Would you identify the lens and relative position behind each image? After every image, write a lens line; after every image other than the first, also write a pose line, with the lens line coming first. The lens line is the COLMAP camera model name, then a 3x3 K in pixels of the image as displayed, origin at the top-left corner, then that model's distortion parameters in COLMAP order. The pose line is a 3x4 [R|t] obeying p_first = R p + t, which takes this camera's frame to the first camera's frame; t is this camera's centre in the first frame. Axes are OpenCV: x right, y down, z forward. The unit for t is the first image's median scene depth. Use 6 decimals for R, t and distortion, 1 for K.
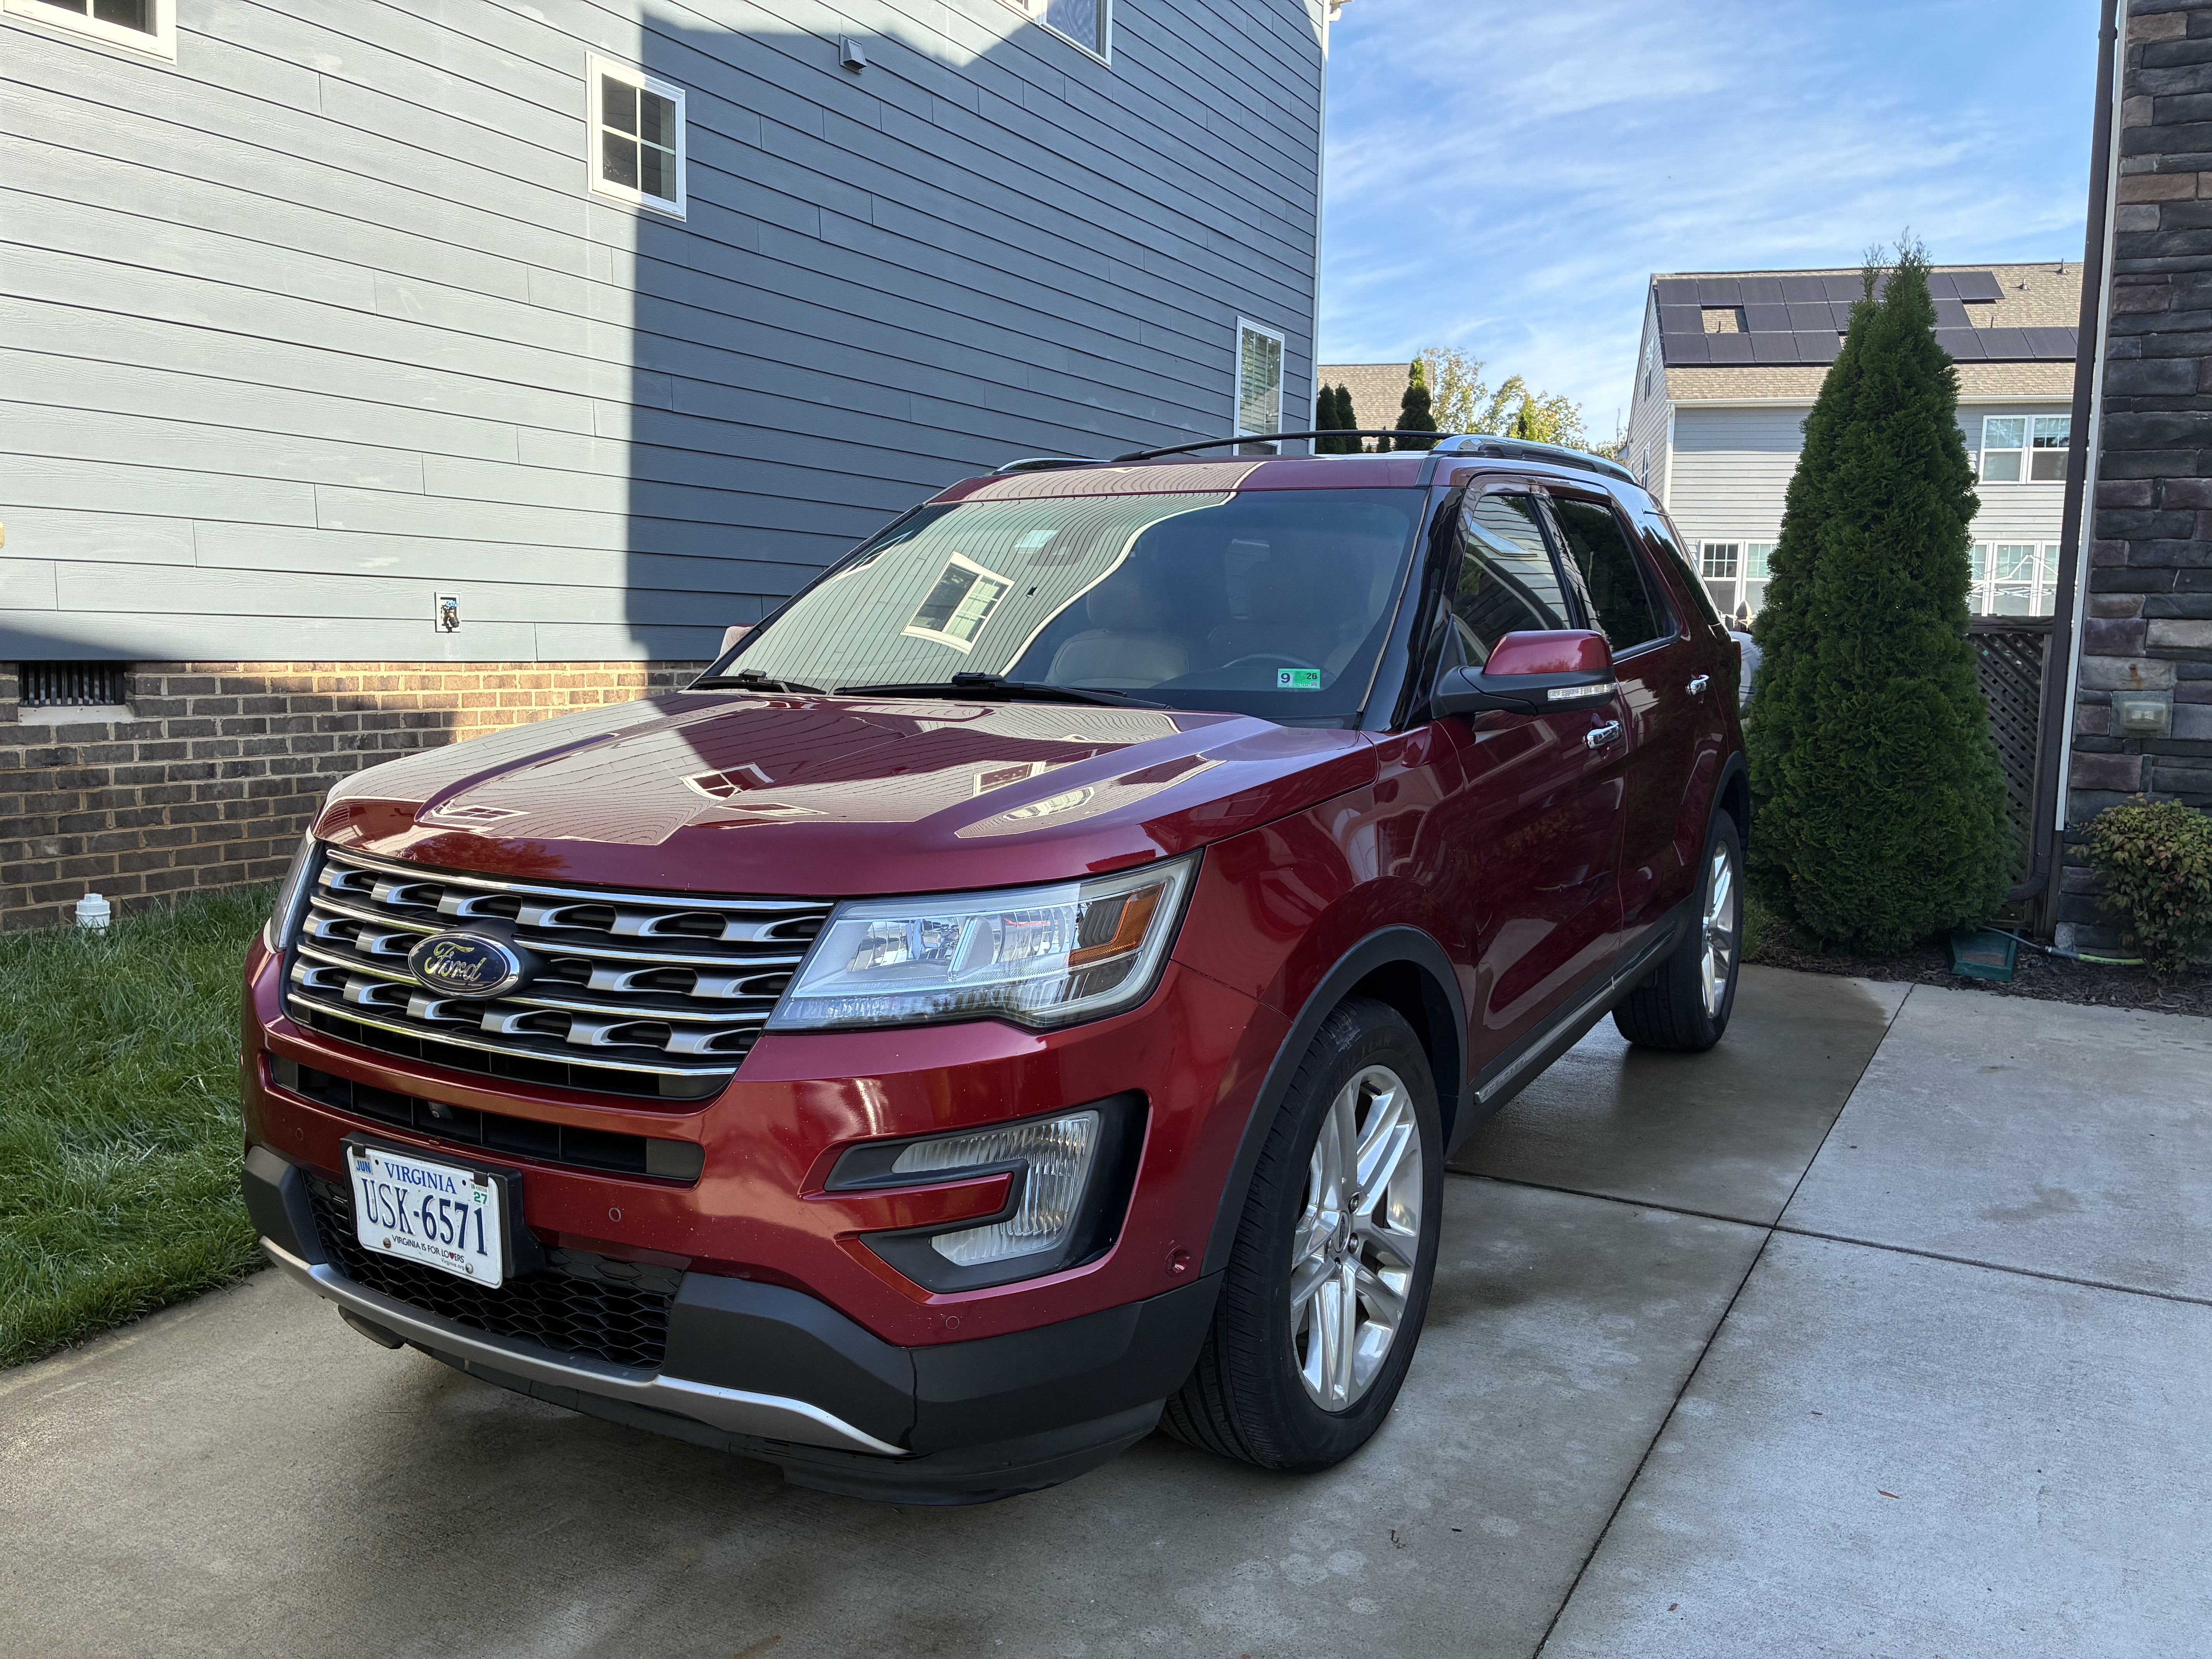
lens RADIAL K [[1654.1, 0, 1114.4], [0, 1654.1, 794.6], [0, 0, 1]] dist [0.089423, -0.112622]
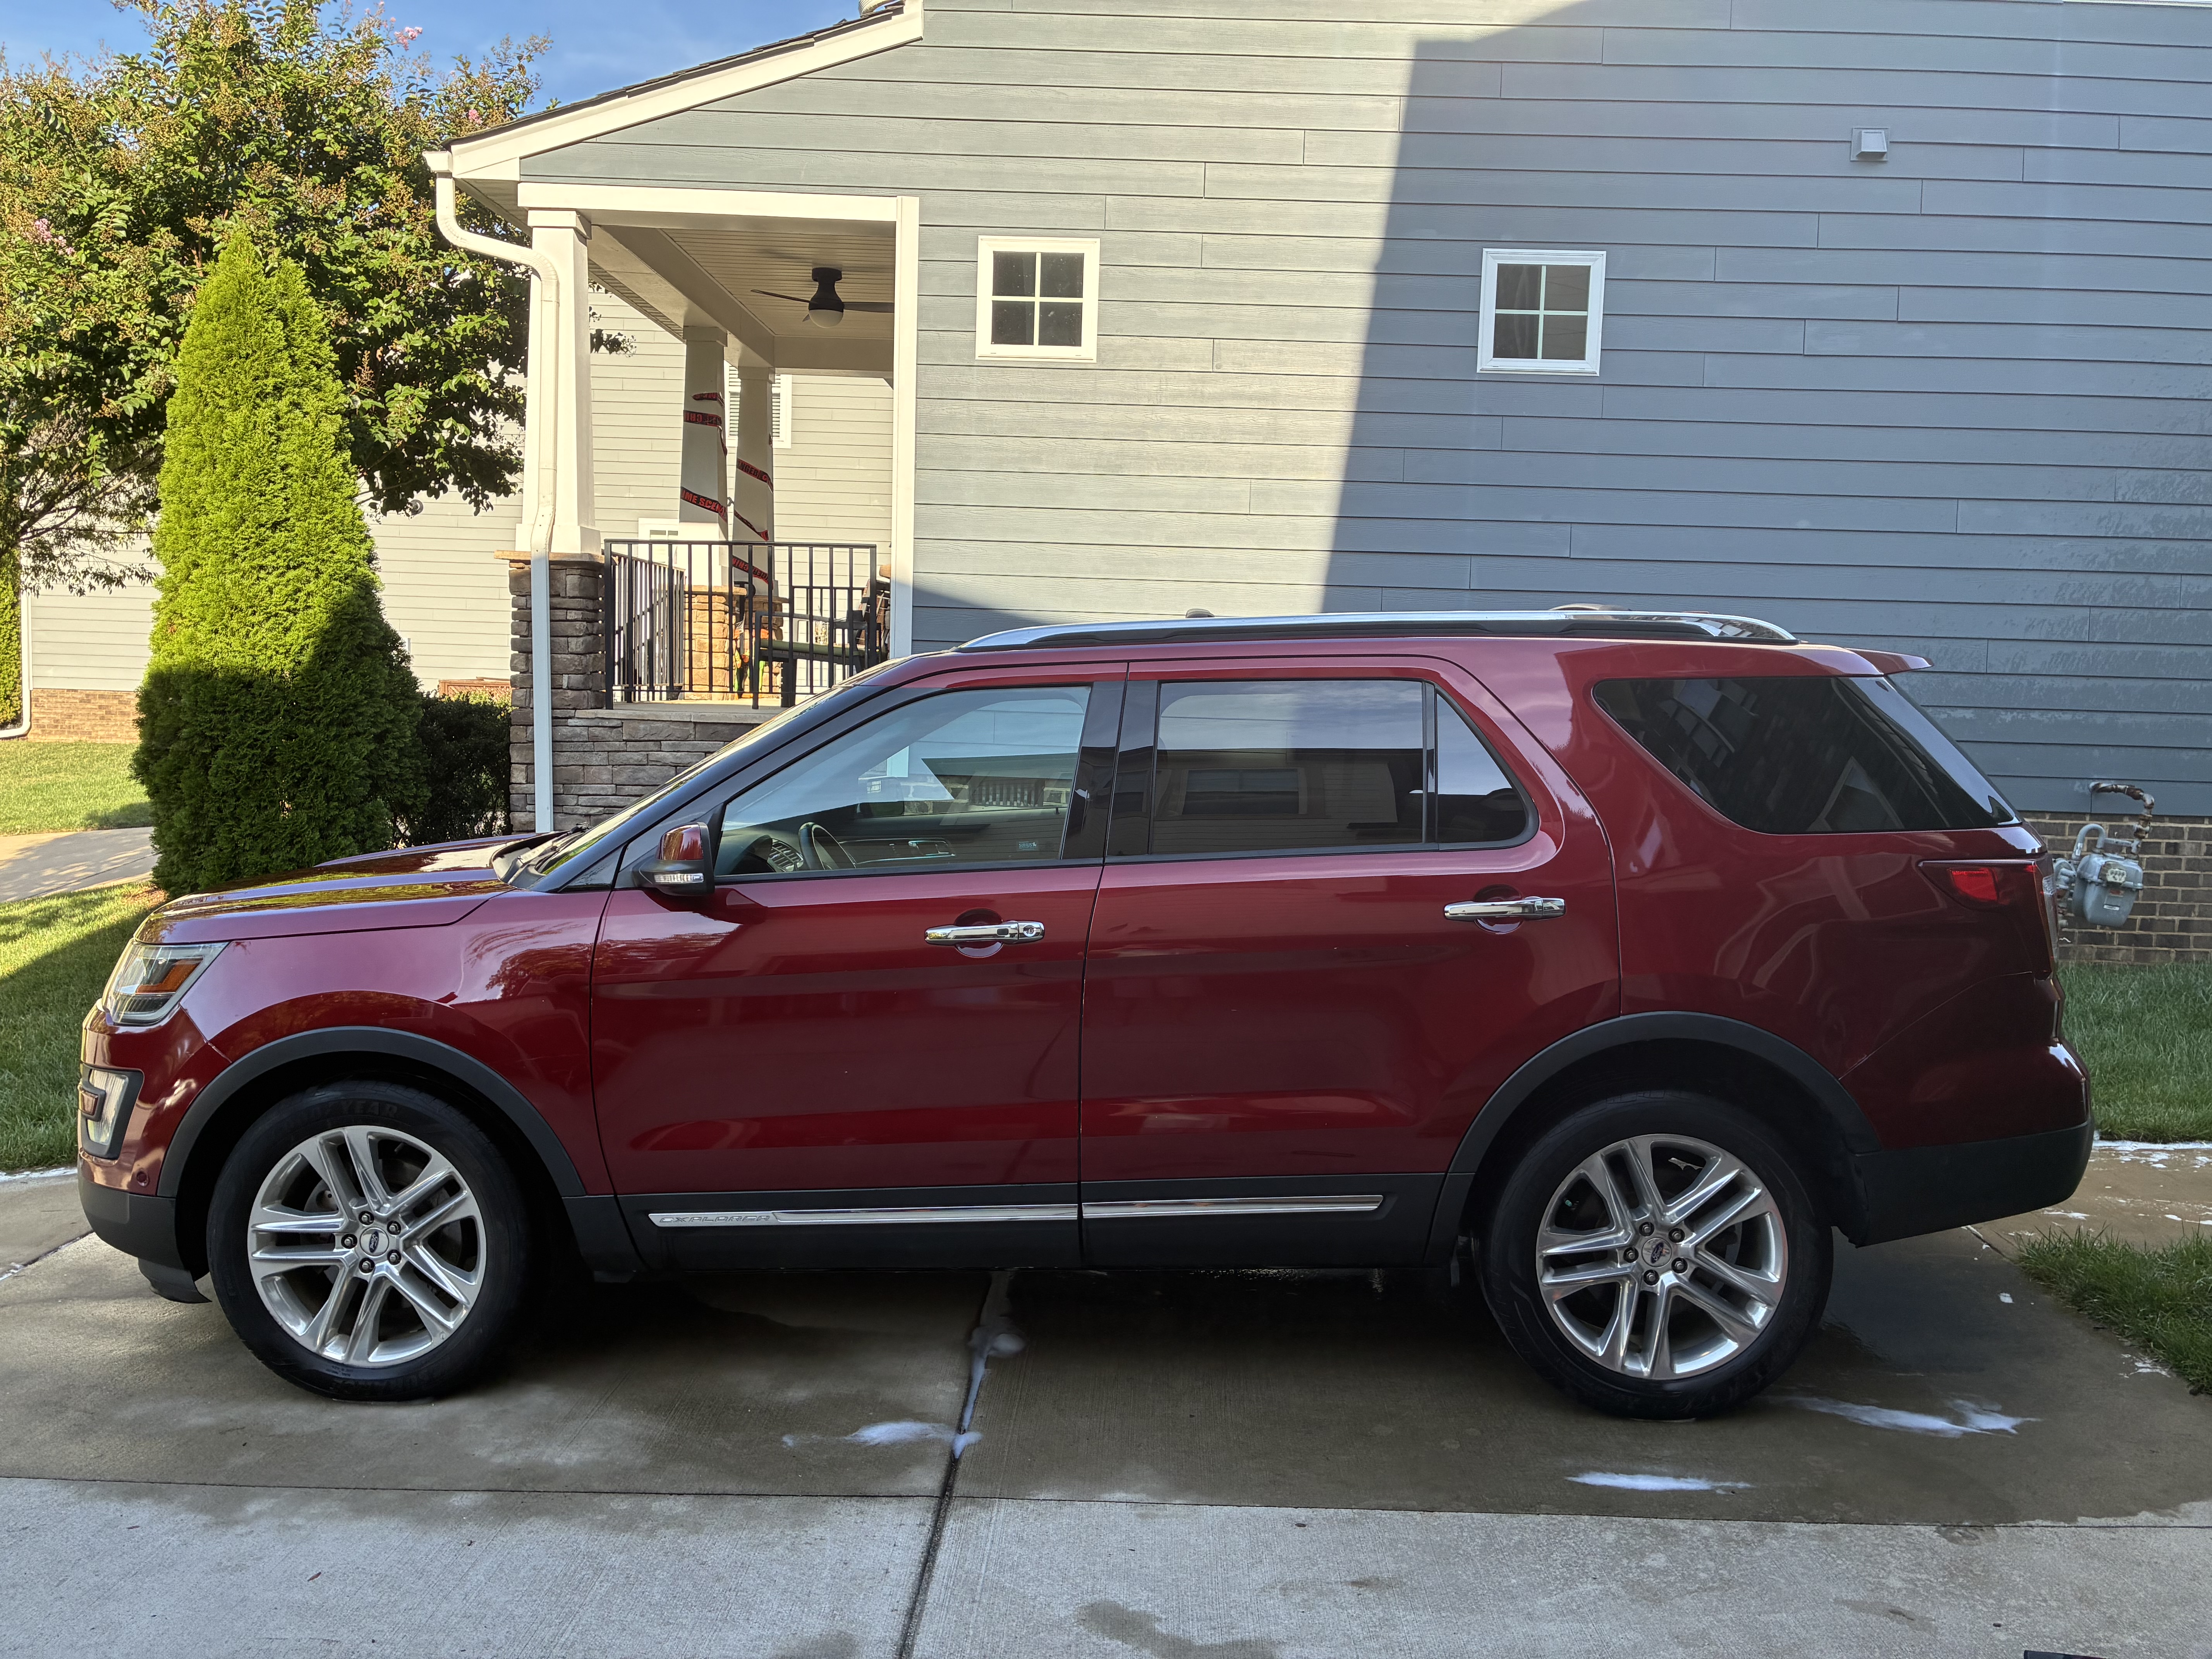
lens RADIAL K [[1654.1, 0, 1114.4], [0, 1654.1, 794.6], [0, 0, 1]] dist [0.089423, -0.112622]
pose [[0.491255, 0.057406, -0.869122, 0.731693], [-0.106804, 0.994266, 0.005303, -0.082304], [0.864443, 0.090221, 0.494570, 0.360973]]
